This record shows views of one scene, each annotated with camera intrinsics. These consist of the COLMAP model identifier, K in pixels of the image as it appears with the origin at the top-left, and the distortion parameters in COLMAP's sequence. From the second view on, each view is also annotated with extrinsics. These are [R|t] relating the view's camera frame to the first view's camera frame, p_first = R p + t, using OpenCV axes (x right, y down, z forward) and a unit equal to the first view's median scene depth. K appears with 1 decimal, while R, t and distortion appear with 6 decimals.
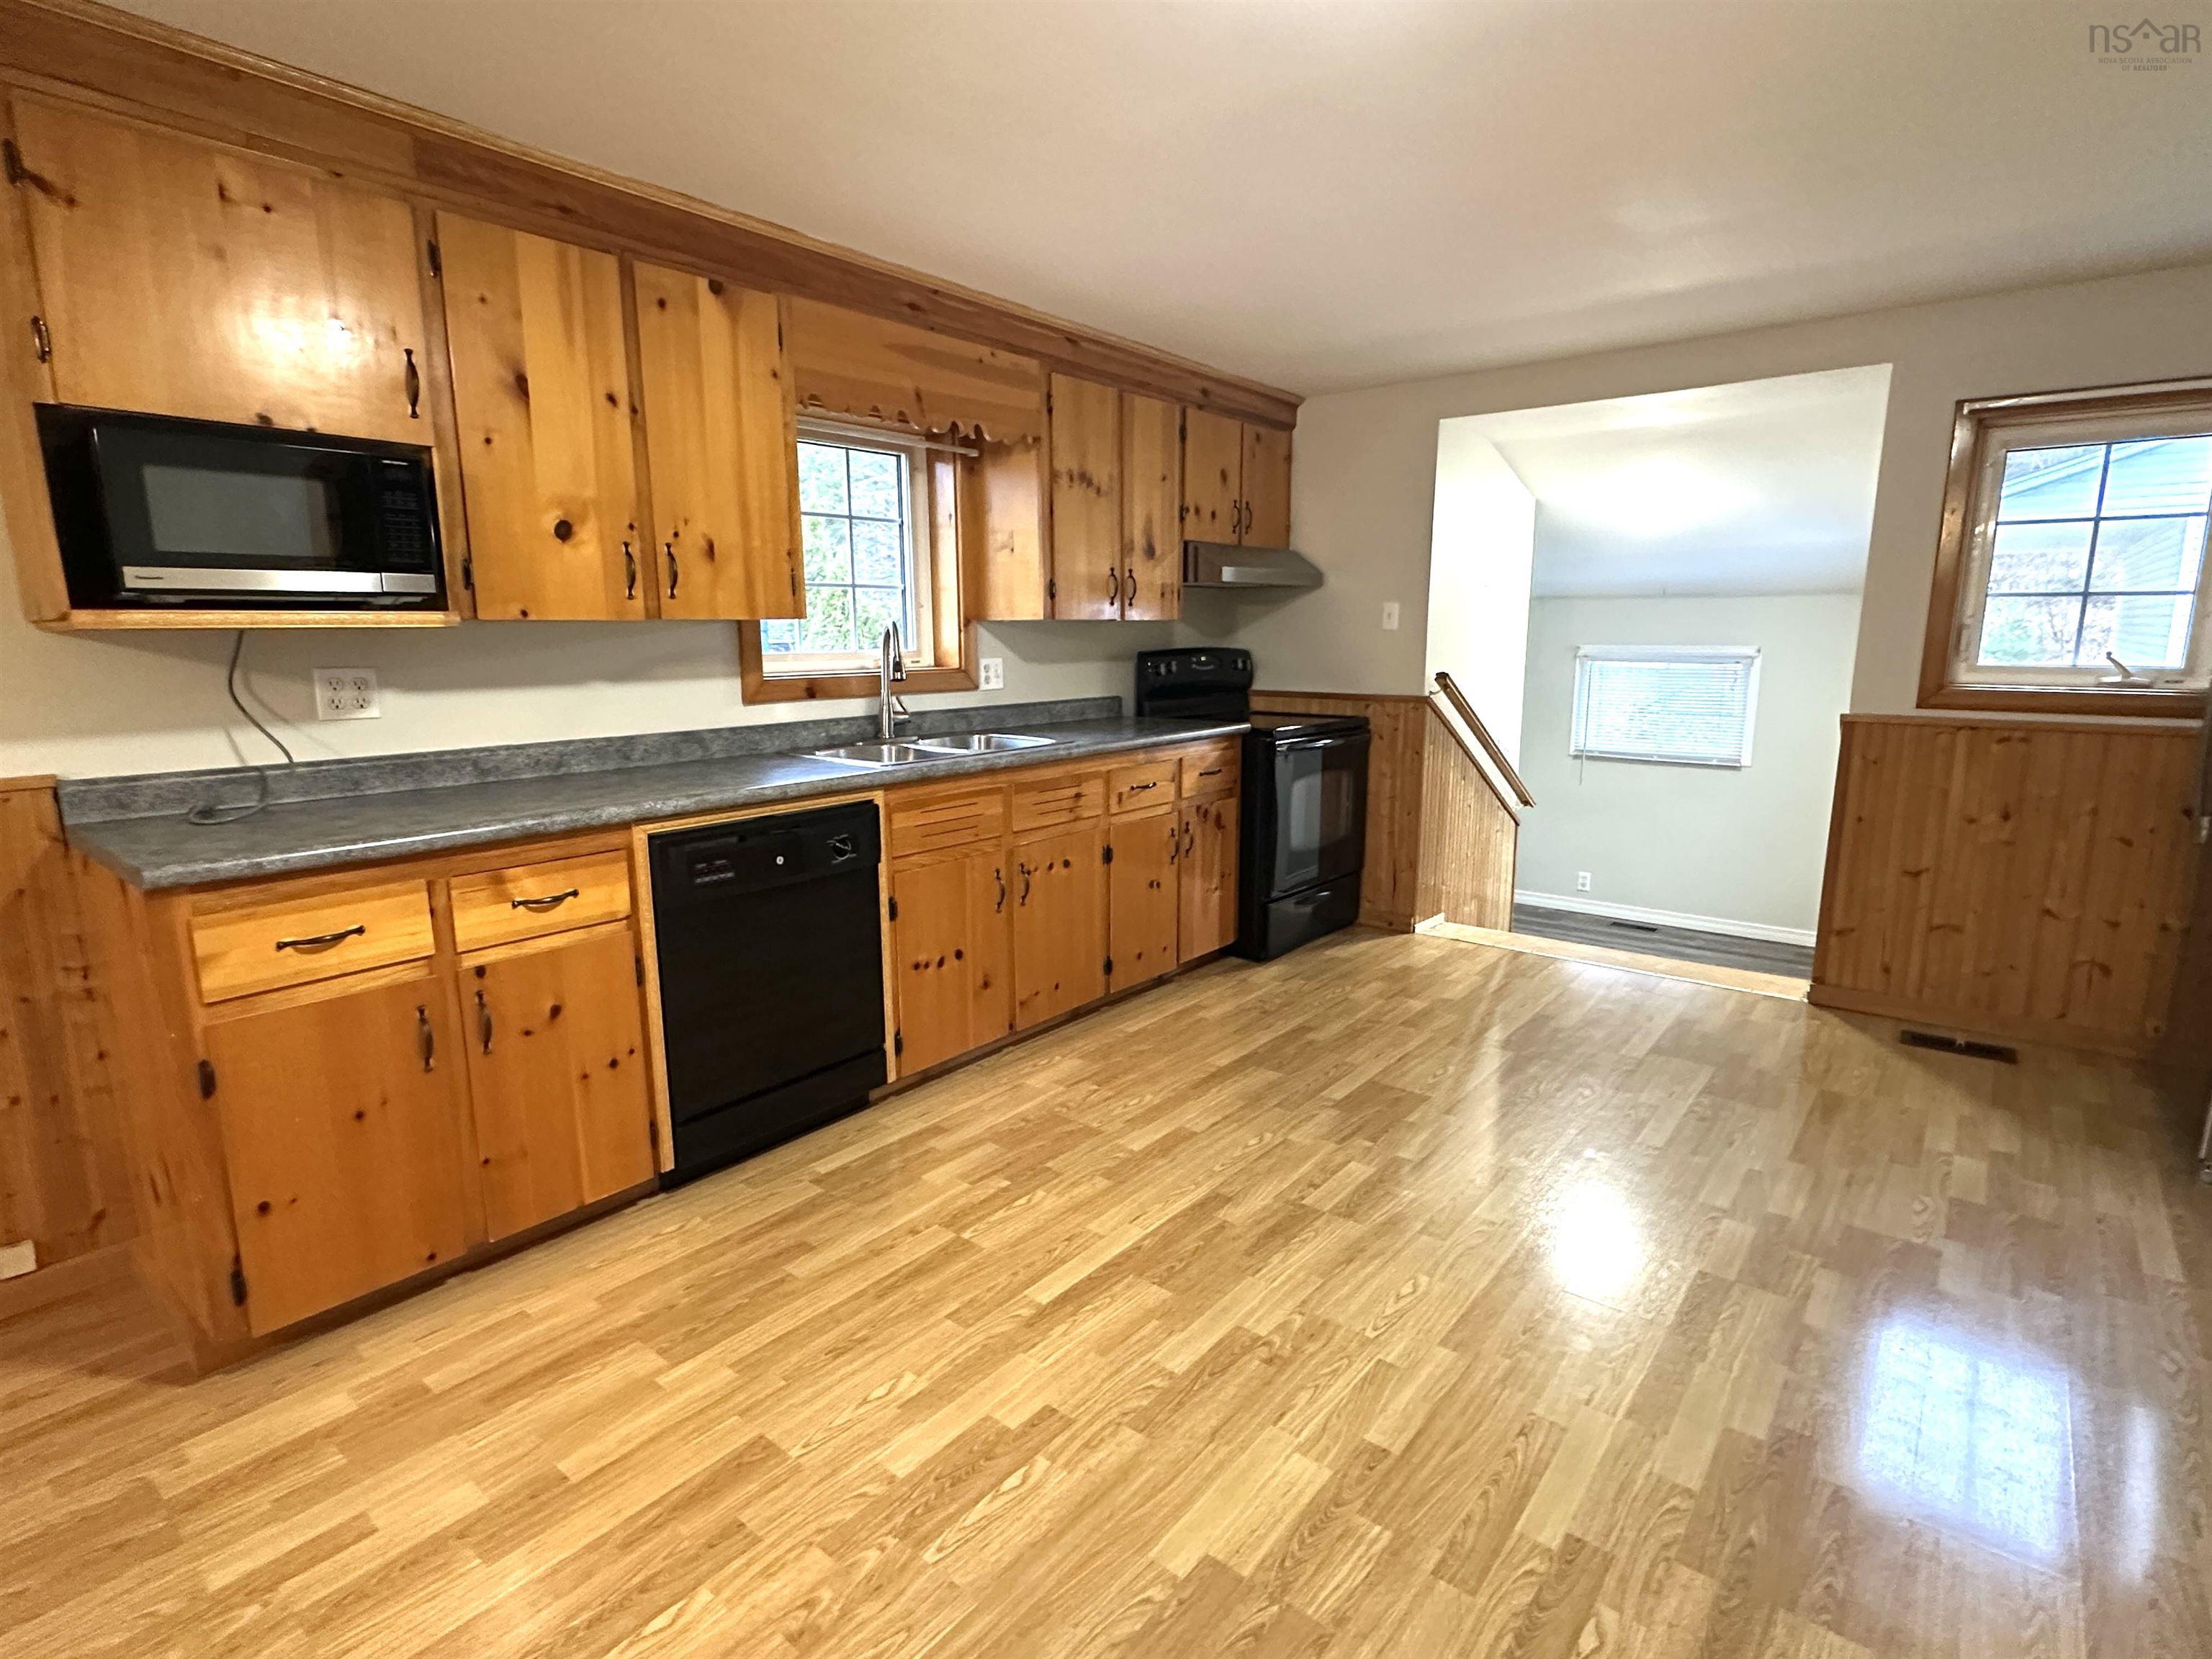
lens RADIAL K [[1114.7, 0, 1106.0], [0, 1114.7, 829.5], [0, 0, 1]] dist [-0.001975, 0.000884]
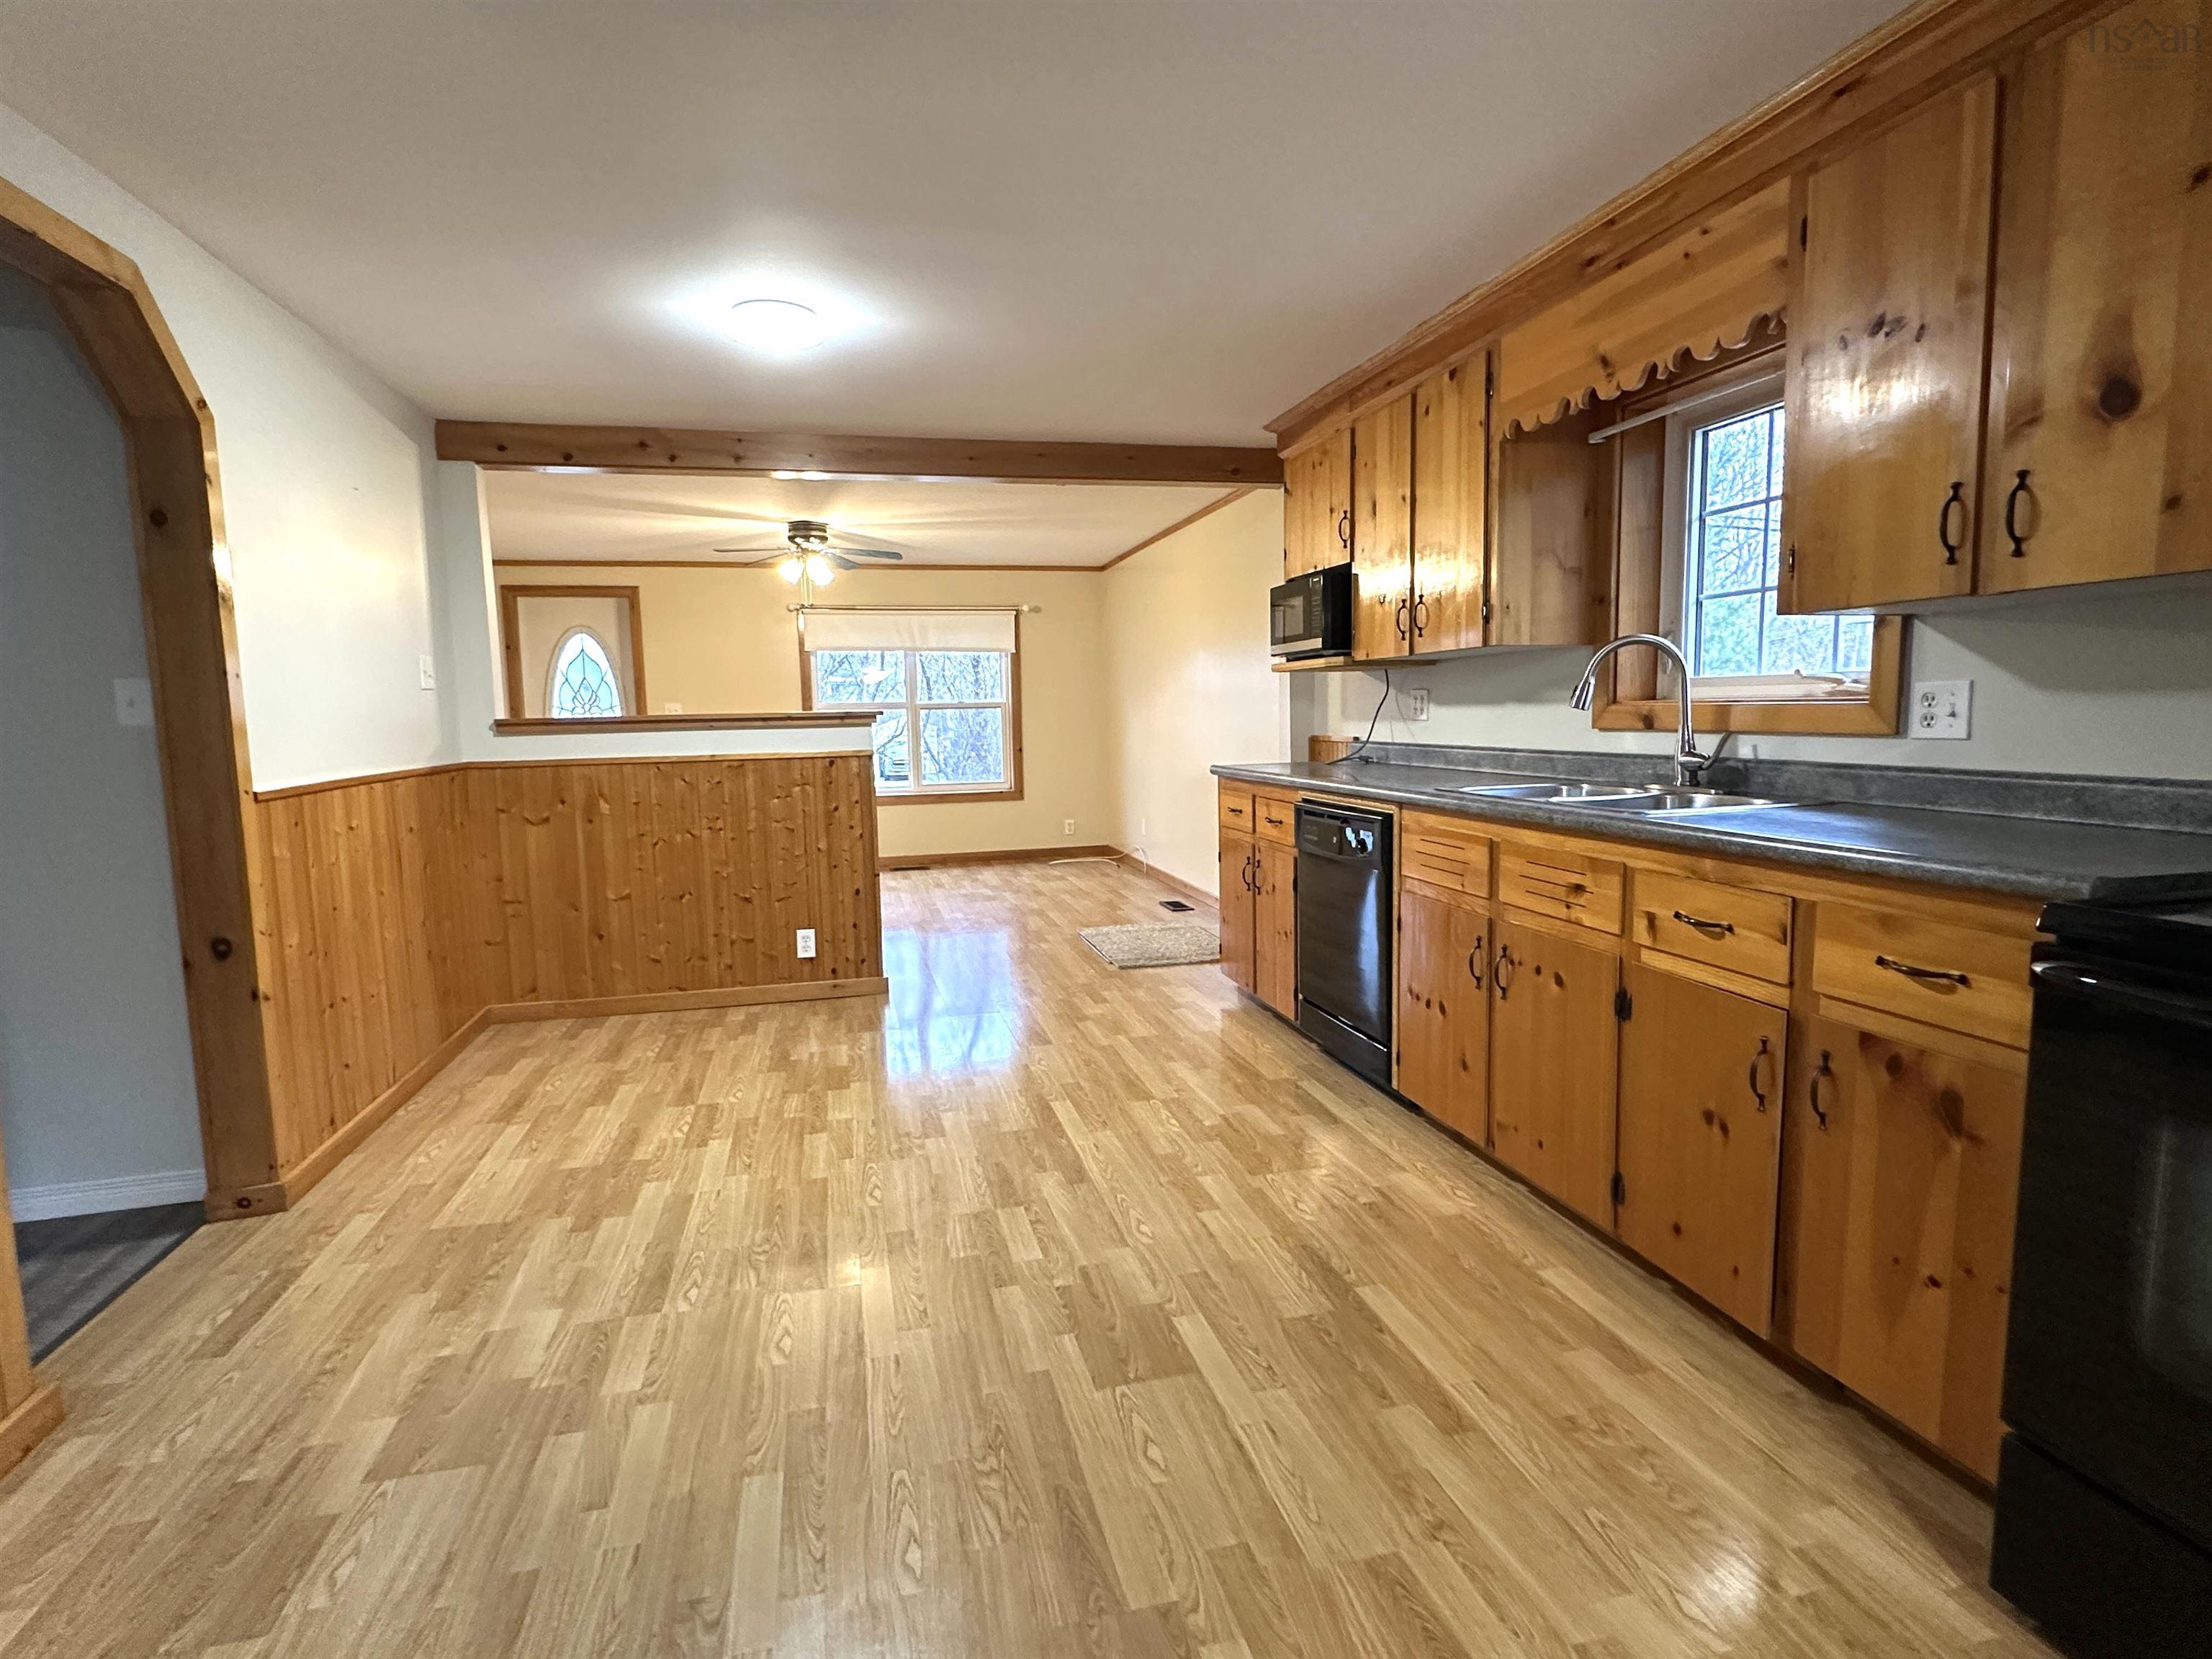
lens RADIAL K [[1114.7, 0, 1106.0], [0, 1114.7, 829.5], [0, 0, 1]] dist [-0.001975, 0.000884]
pose [[-0.604673, 0.101715, -0.789952, 0.894173], [-0.120562, 0.968695, 0.217015, -0.234428], [0.787296, 0.226461, -0.573480, 1.546440]]
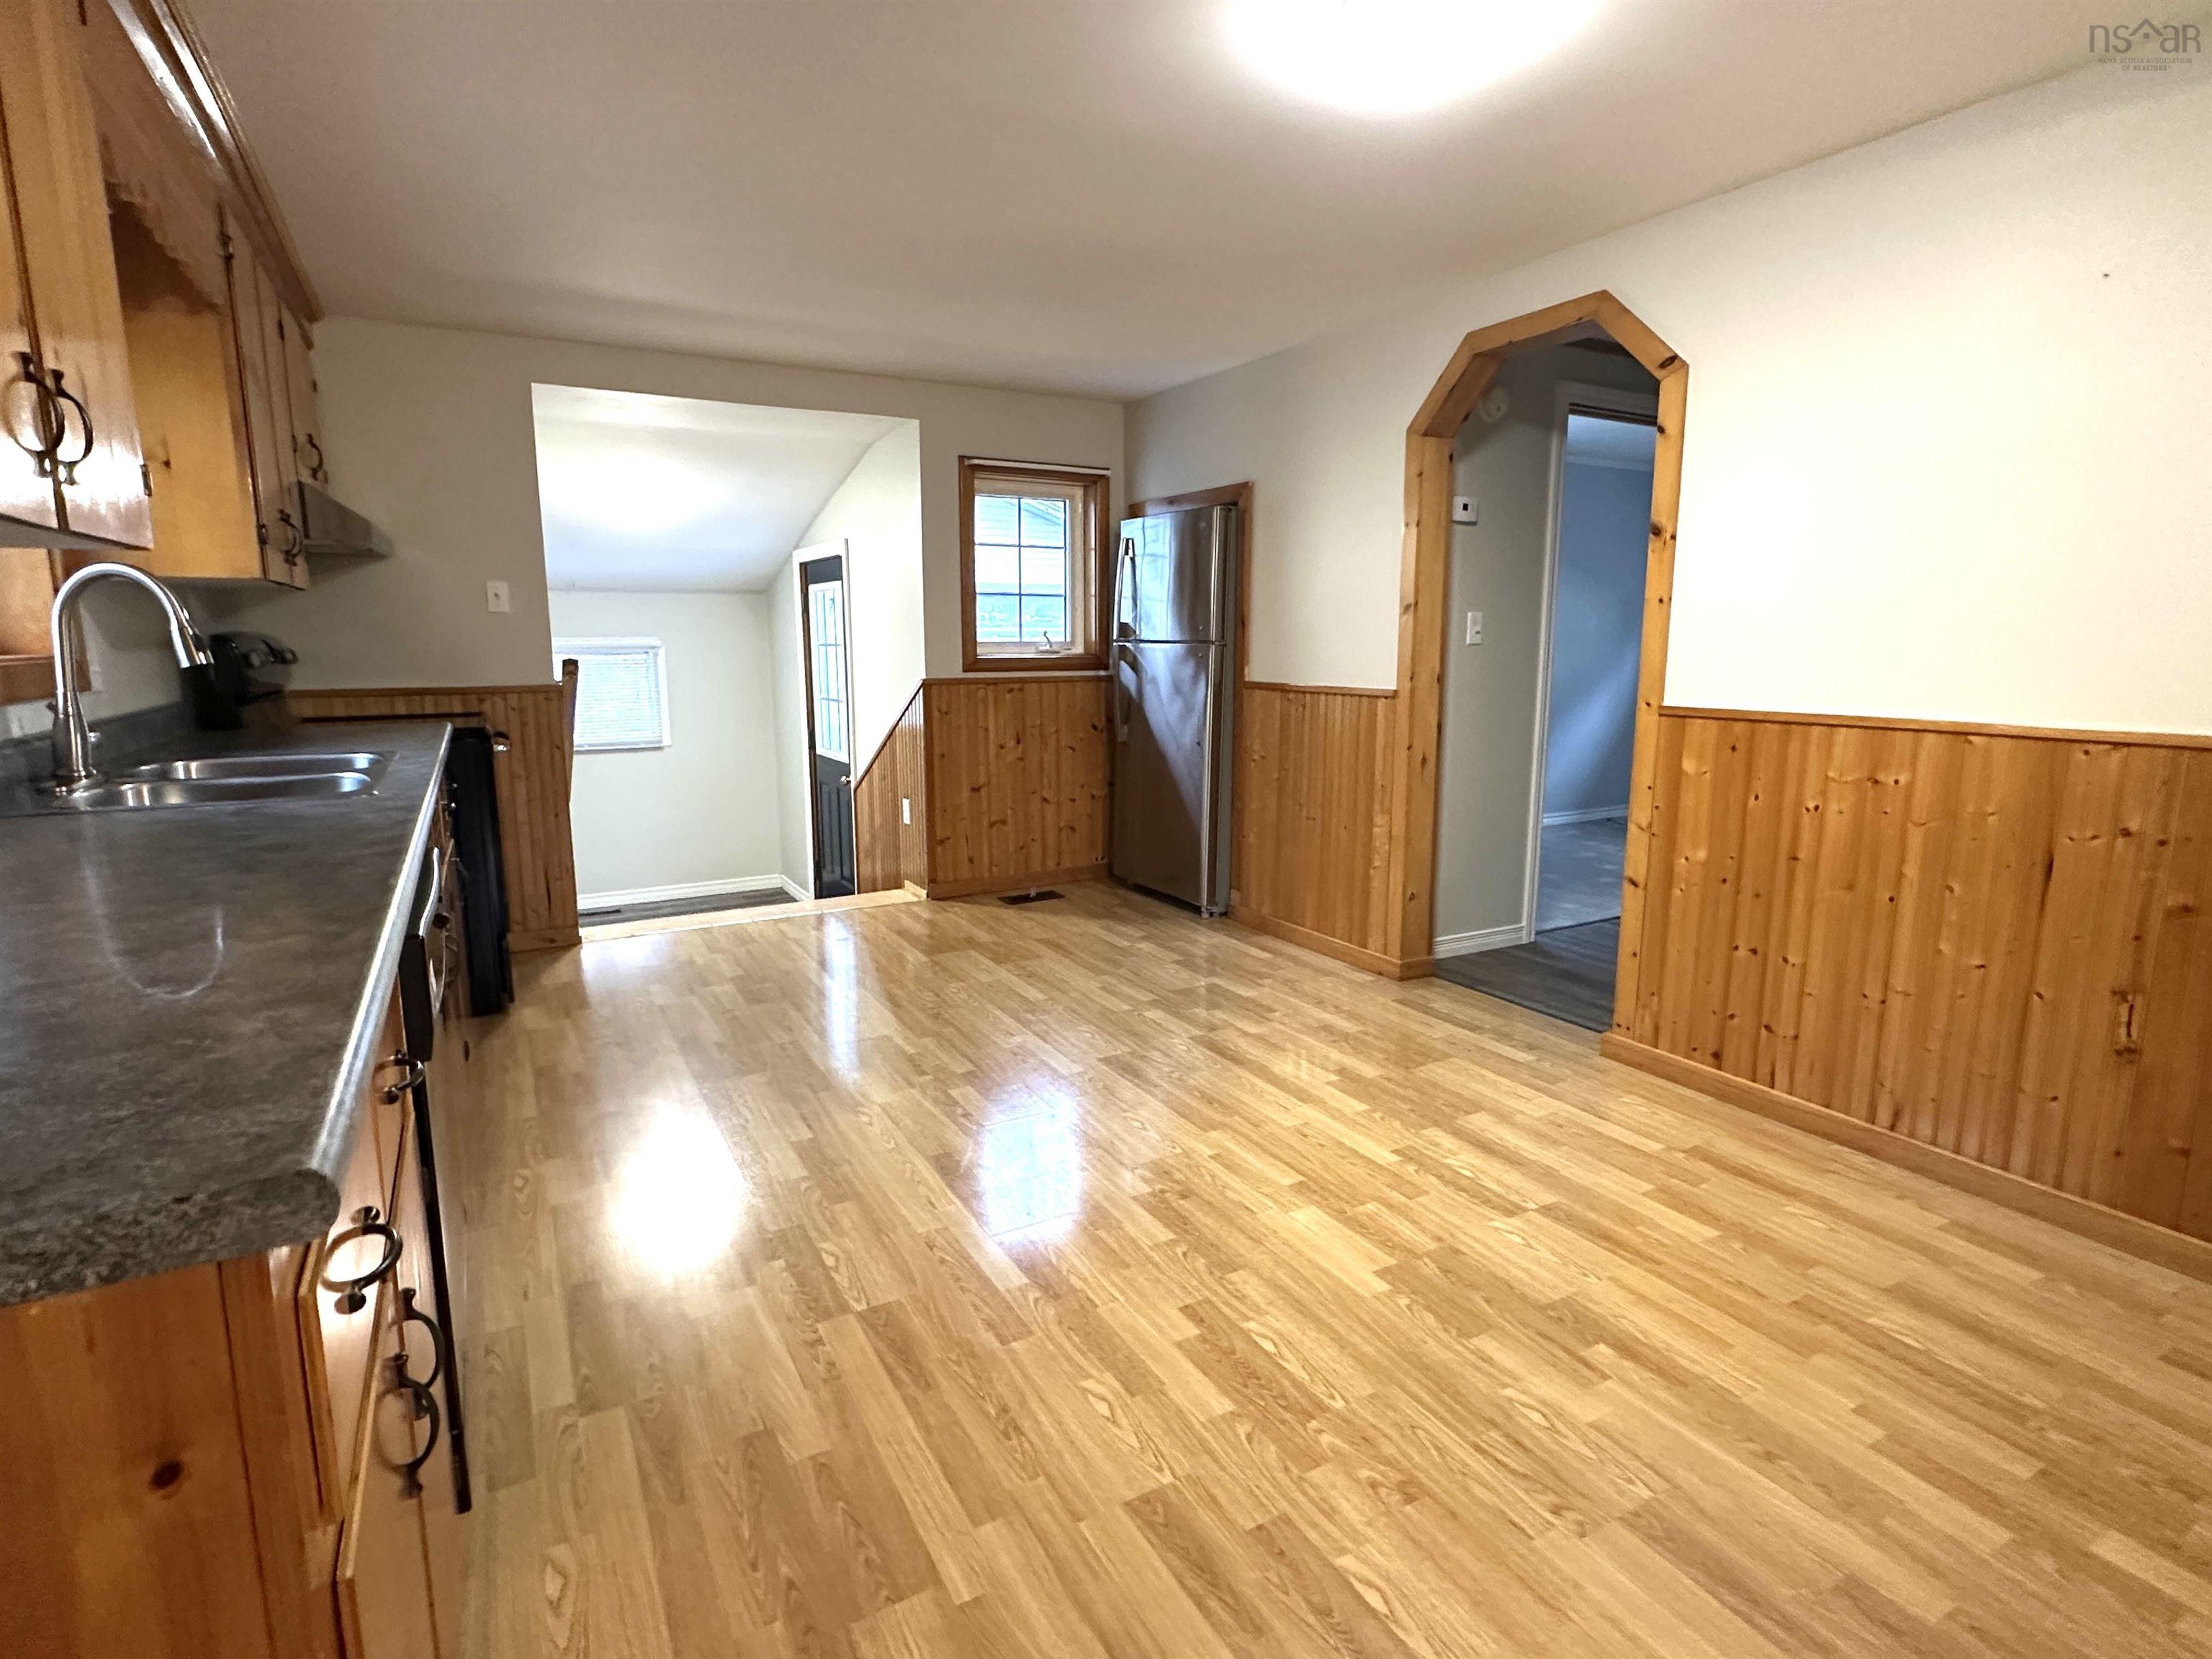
lens RADIAL K [[1107.0, 0, 1115.7], [0, 1107.0, 821.6], [0, 0, 1]] dist [0.002850, -0.000767]
pose [[0.363782, -0.153058, 0.918823, -0.707346], [0.165748, 0.981302, 0.097843, -0.039300], [-0.916619, 0.116699, 0.382349, 0.430917]]
